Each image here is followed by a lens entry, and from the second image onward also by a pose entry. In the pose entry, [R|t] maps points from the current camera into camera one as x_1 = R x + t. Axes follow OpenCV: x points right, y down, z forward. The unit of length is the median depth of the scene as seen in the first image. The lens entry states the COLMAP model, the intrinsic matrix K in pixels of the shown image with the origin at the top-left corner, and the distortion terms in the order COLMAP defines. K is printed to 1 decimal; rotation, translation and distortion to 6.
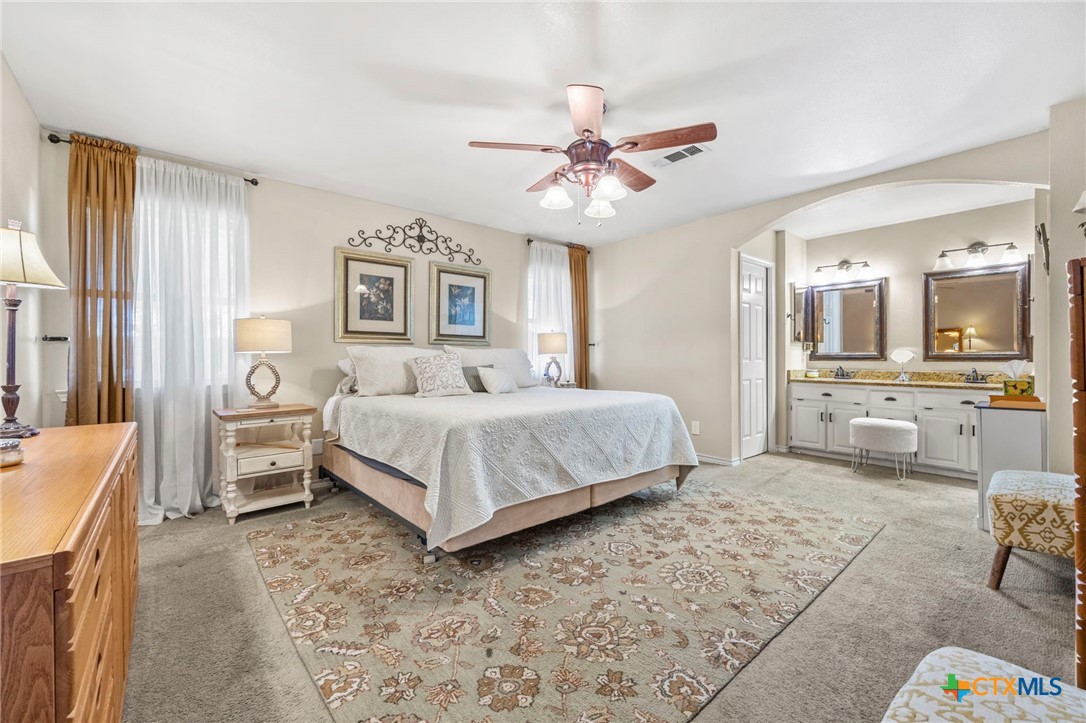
lens RADIAL K [[441.3, 0, 544.2], [0, 441.3, 360.3], [0, 0, 1]] dist [-0.004435, -0.000186]
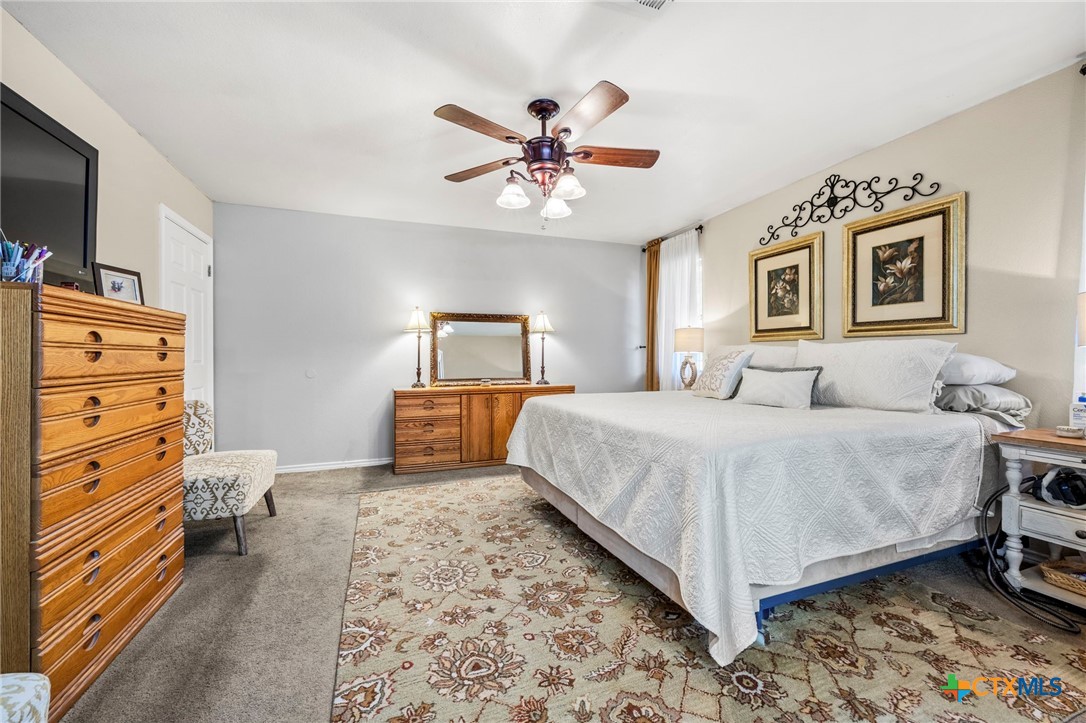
lens RADIAL K [[441.3, 0, 545.2], [0, 441.3, 356.8], [0, 0, 1]] dist [-0.004435, -0.000186]
pose [[-0.339069, 0.002613, -0.940758, 0.866817], [-0.001897, 0.999992, 0.003461, -0.008668], [0.940760, 0.002958, -0.339062, 1.112279]]
